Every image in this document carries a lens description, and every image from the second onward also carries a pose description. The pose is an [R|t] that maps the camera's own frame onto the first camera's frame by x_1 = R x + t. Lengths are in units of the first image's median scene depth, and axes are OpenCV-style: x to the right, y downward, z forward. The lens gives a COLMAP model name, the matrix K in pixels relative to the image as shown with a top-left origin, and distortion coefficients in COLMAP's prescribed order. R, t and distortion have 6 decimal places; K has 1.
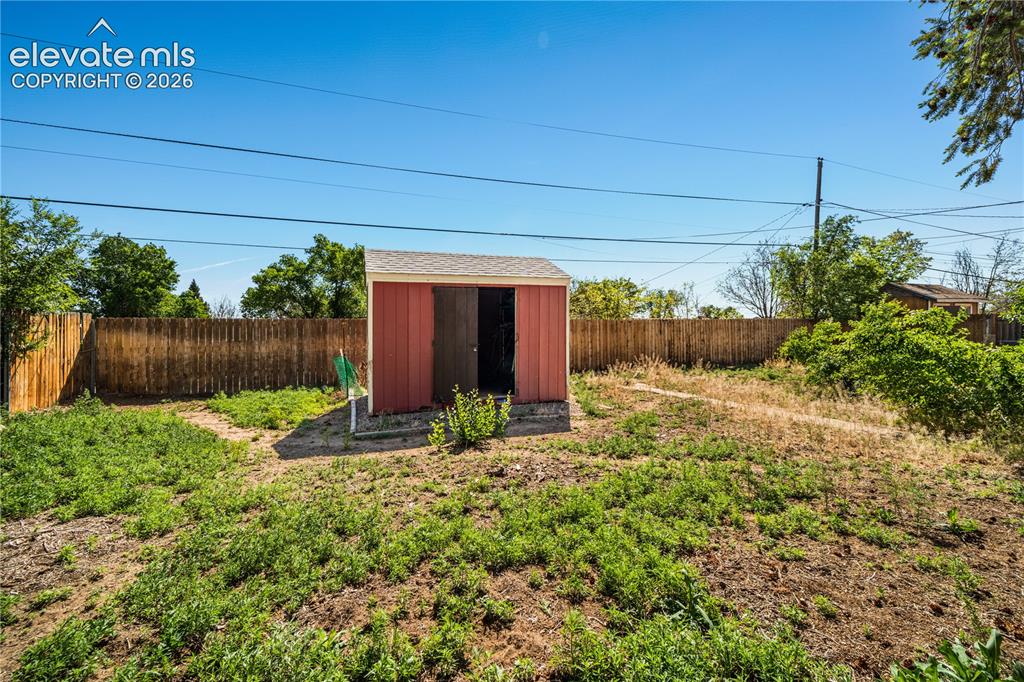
lens RADIAL K [[413.2, 0, 510.2], [0, 413.2, 336.9], [0, 0, 1]] dist [-0.002271, -0.000567]
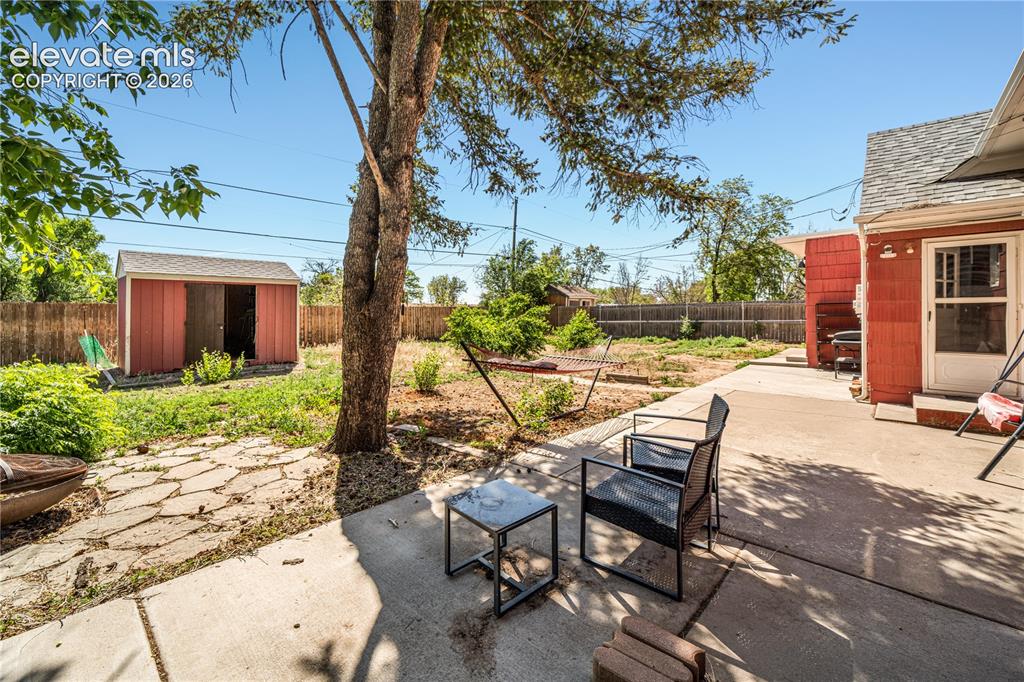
lens RADIAL K [[413.2, 0, 507.4], [0, 413.2, 312.9], [0, 0, 1]] dist [-0.002271, -0.000567]
pose [[0.885711, 0.007171, 0.464181, 0.123135], [0.001520, 0.999831, -0.018347, 0.006685], [-0.464234, 0.016956, 0.885550, -0.701645]]
